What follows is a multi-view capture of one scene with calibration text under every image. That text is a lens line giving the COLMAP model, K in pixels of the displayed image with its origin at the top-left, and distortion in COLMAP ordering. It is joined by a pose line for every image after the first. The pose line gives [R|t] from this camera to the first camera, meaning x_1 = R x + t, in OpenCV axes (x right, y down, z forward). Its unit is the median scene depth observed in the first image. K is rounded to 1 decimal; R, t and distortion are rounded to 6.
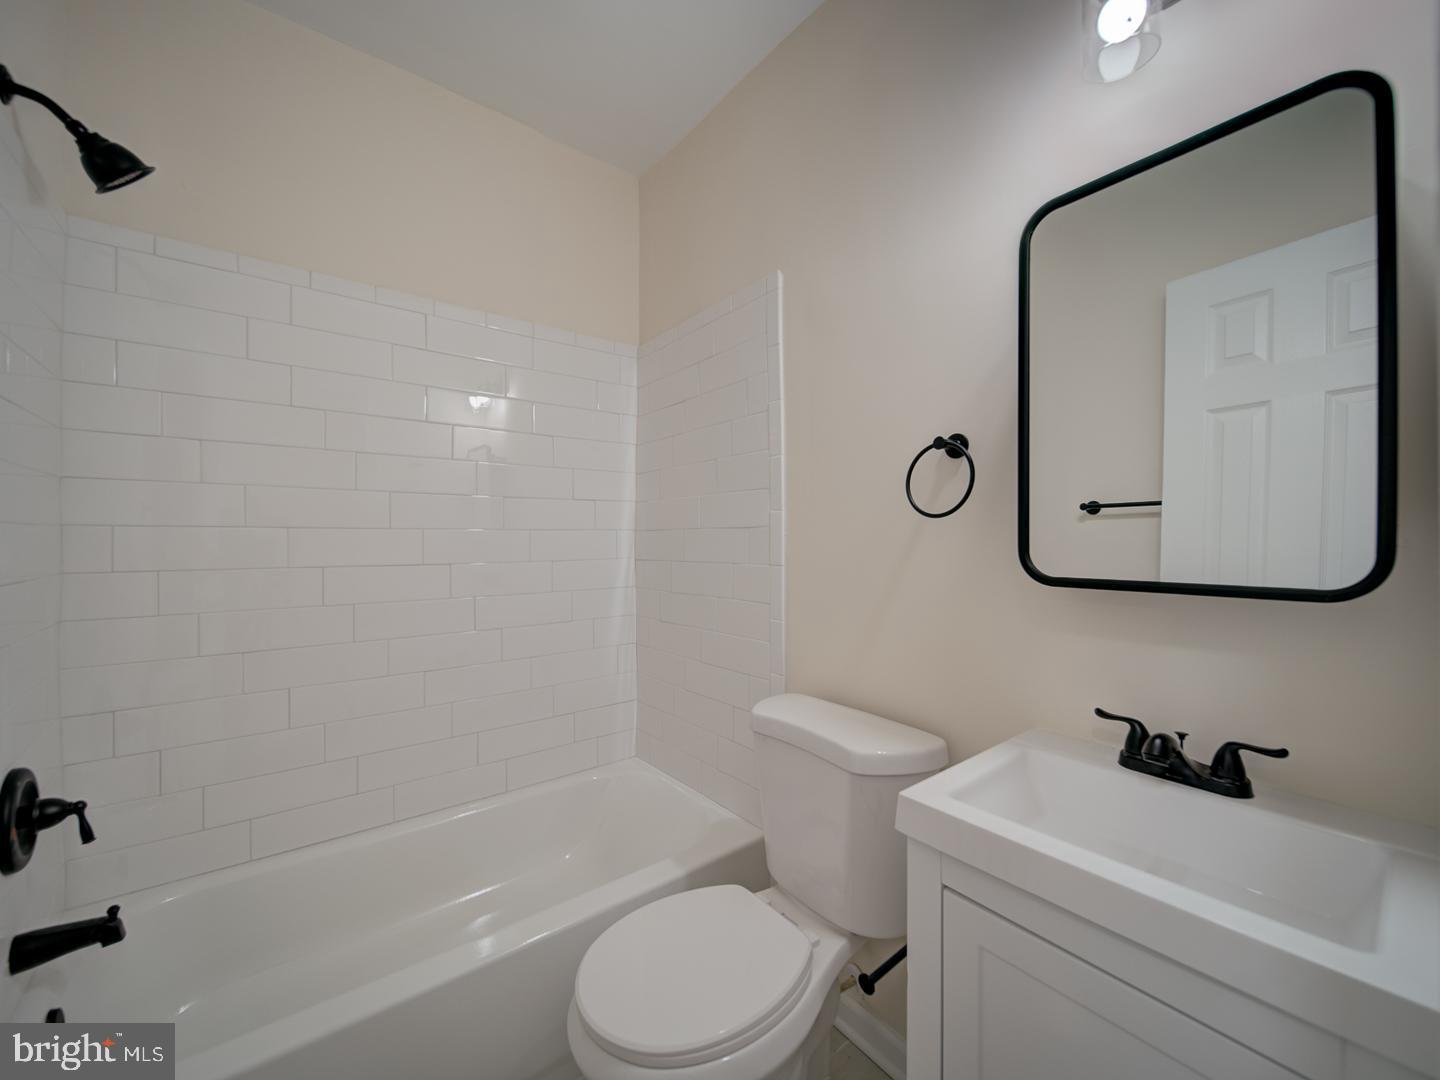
lens RADIAL K [[585.1, 0, 724.9], [0, 585.1, 538.9], [0, 0, 1]] dist [-0.003445, 0.000142]
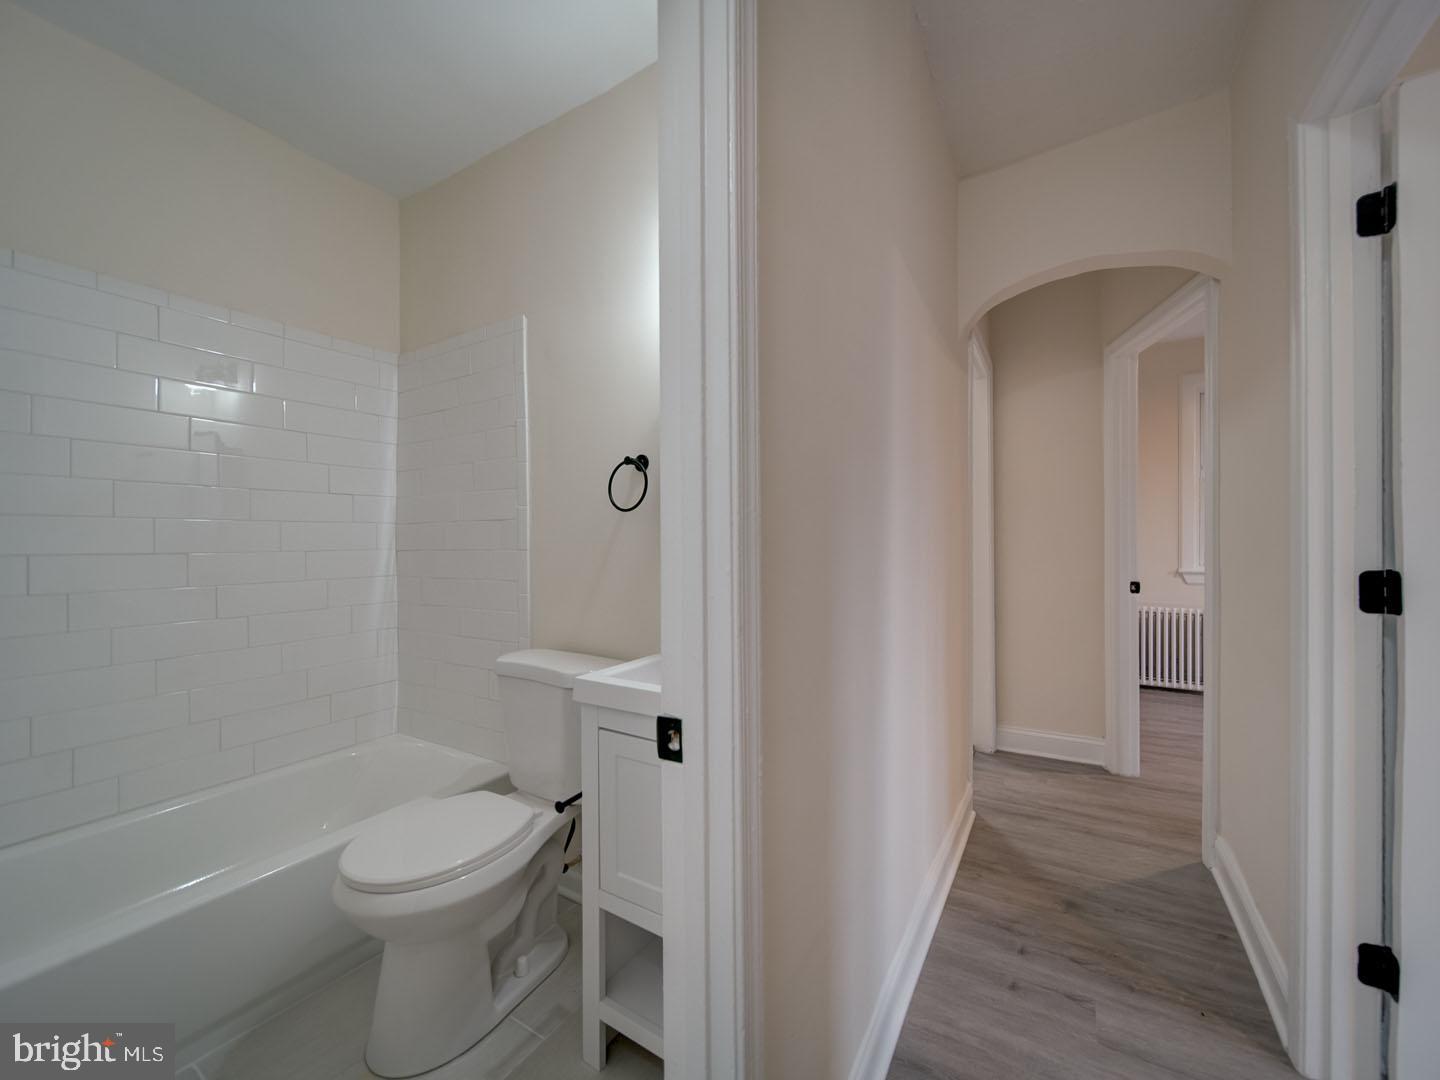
lens RADIAL K [[585.1, 0, 738.5], [0, 585.1, 542.8], [0, 0, 1]] dist [-0.003445, 0.000142]
pose [[0.932525, -0.002559, 0.361096, 0.058625], [0.001599, 0.999994, 0.002957, 0.024000], [-0.361102, -0.002180, 0.932524, -0.297443]]
